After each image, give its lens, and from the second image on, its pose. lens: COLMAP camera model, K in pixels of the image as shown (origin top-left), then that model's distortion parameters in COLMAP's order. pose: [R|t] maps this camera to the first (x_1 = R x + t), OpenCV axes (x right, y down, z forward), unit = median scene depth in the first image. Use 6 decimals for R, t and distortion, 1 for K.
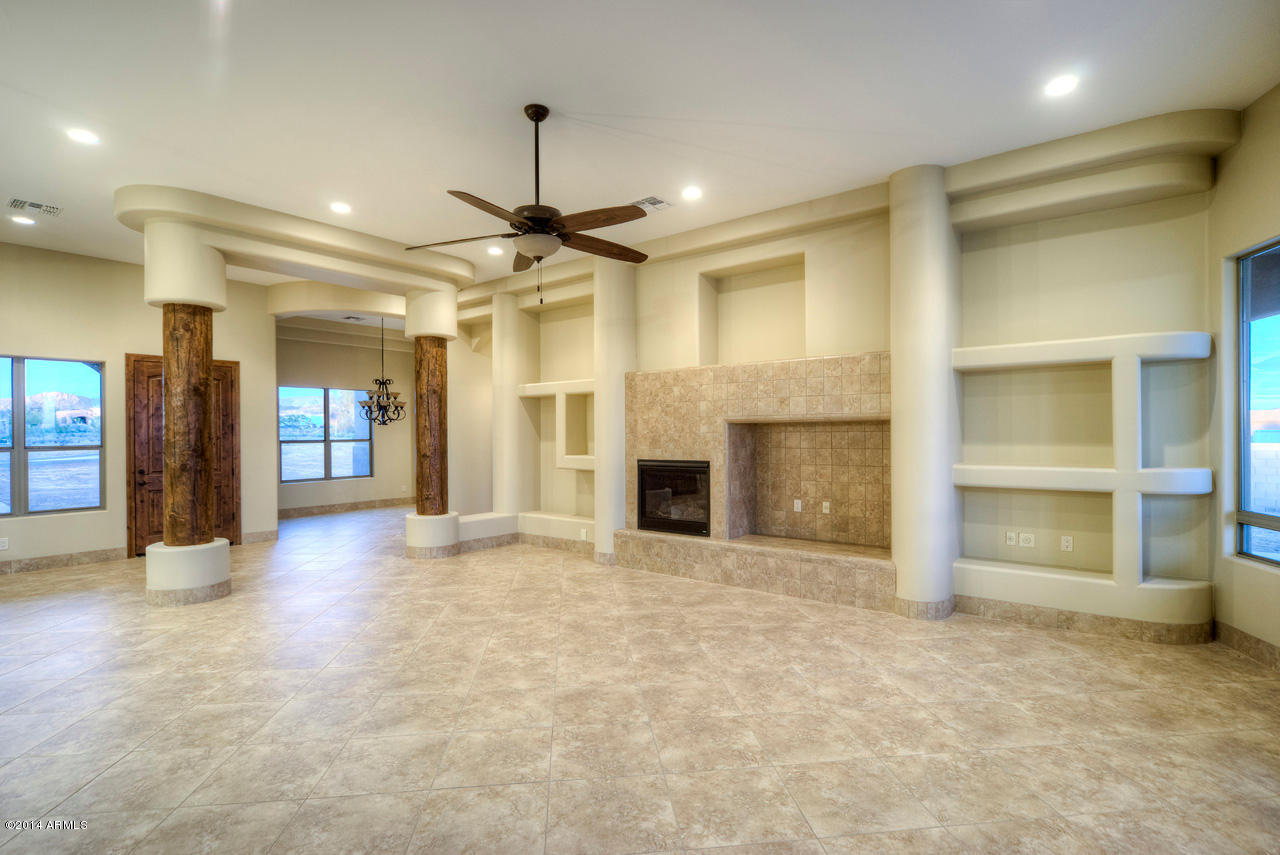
lens RADIAL K [[616.4, 0, 642.9], [0, 616.4, 436.3], [0, 0, 1]] dist [-0.010446, 0.000403]
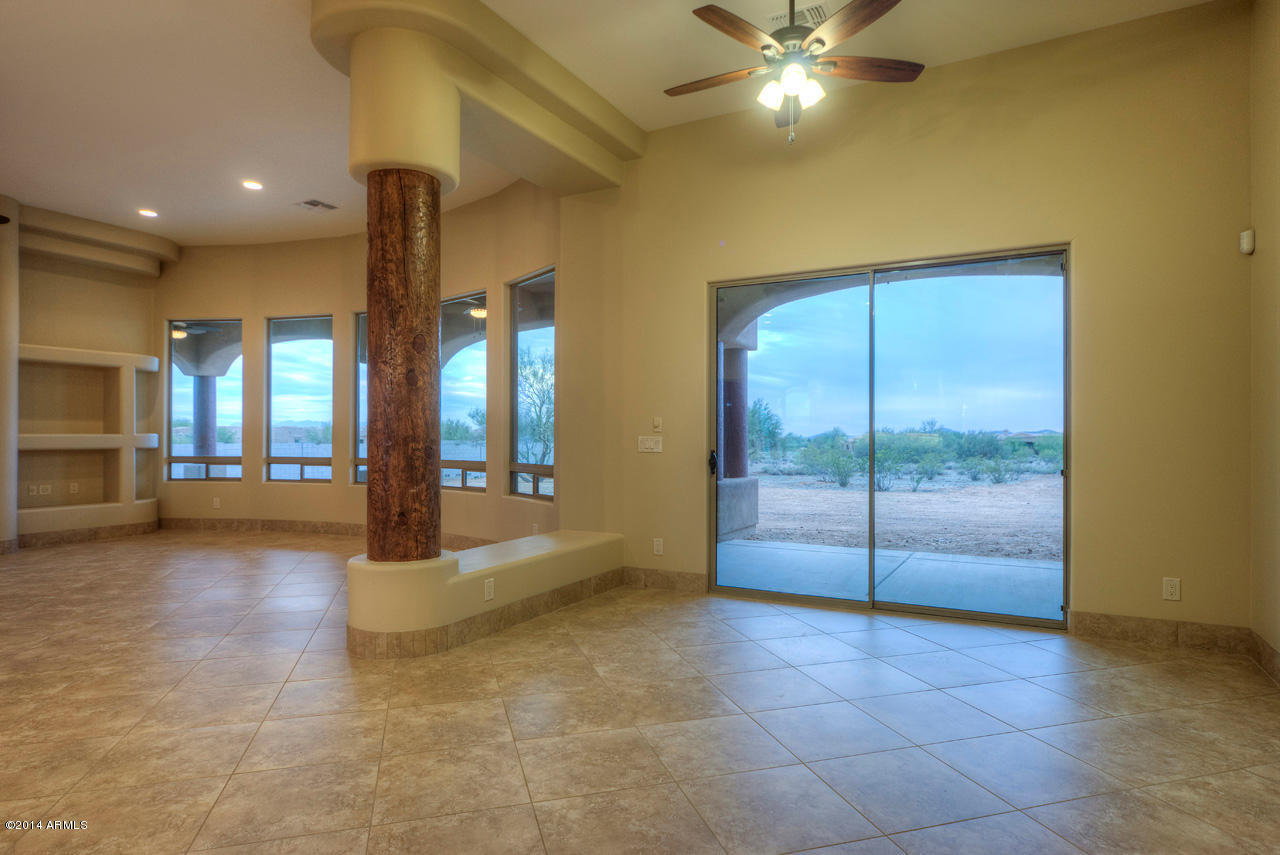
lens RADIAL K [[721.0, 0, 637.8], [0, 721.0, 430.1], [0, 0, 1]] dist [-0.020032, -0.000652]
pose [[-0.166114, 0.012114, 0.986032, -0.942649], [0.001886, 0.999927, -0.011967, 0.047538], [-0.986105, -0.000128, -0.166125, -0.030299]]
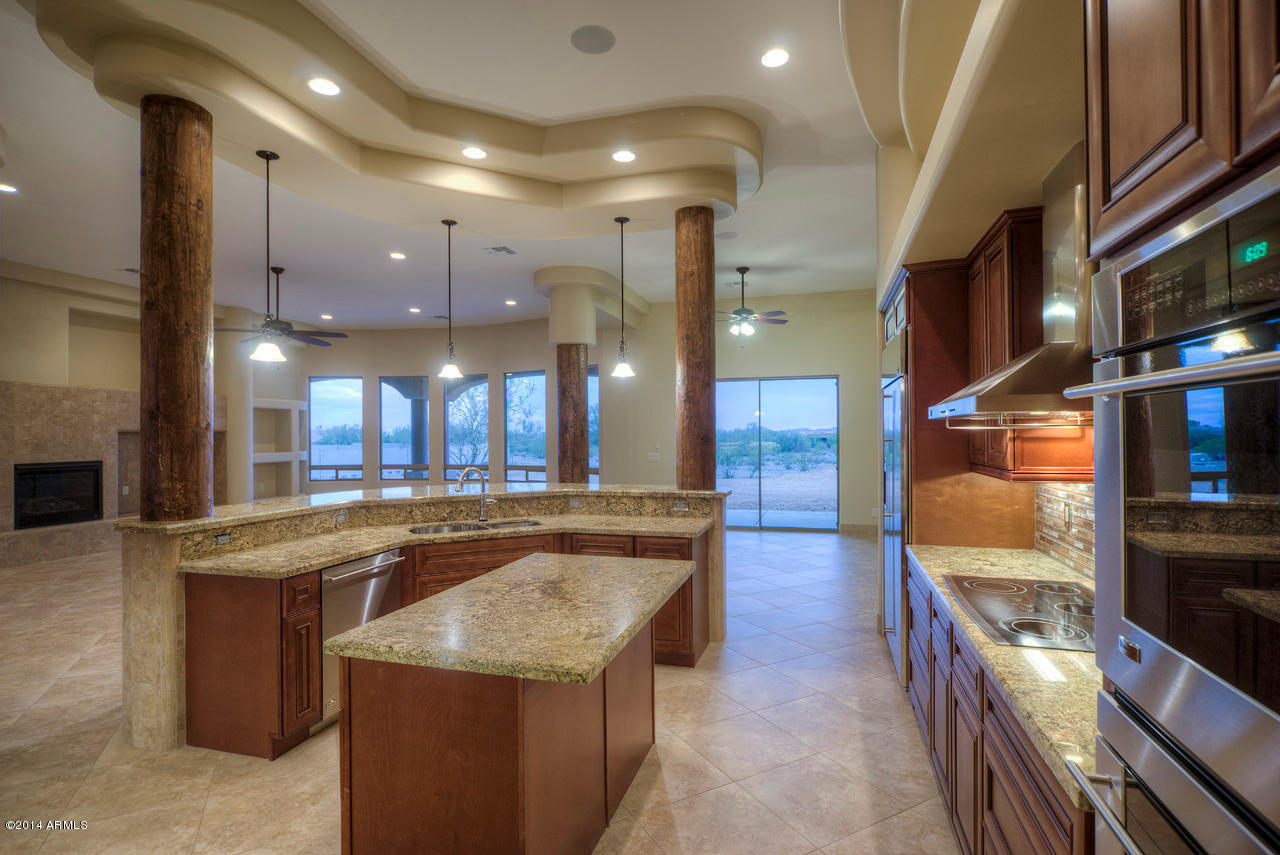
lens RADIAL K [[616.4, 0, 642.0], [0, 616.4, 432.8], [0, 0, 1]] dist [-0.010446, 0.000403]
pose [[-0.370939, 0.008033, 0.928622, -1.509452], [0.009394, 0.999944, -0.004898, -0.001363], [-0.928610, 0.006907, -0.370994, 0.416894]]
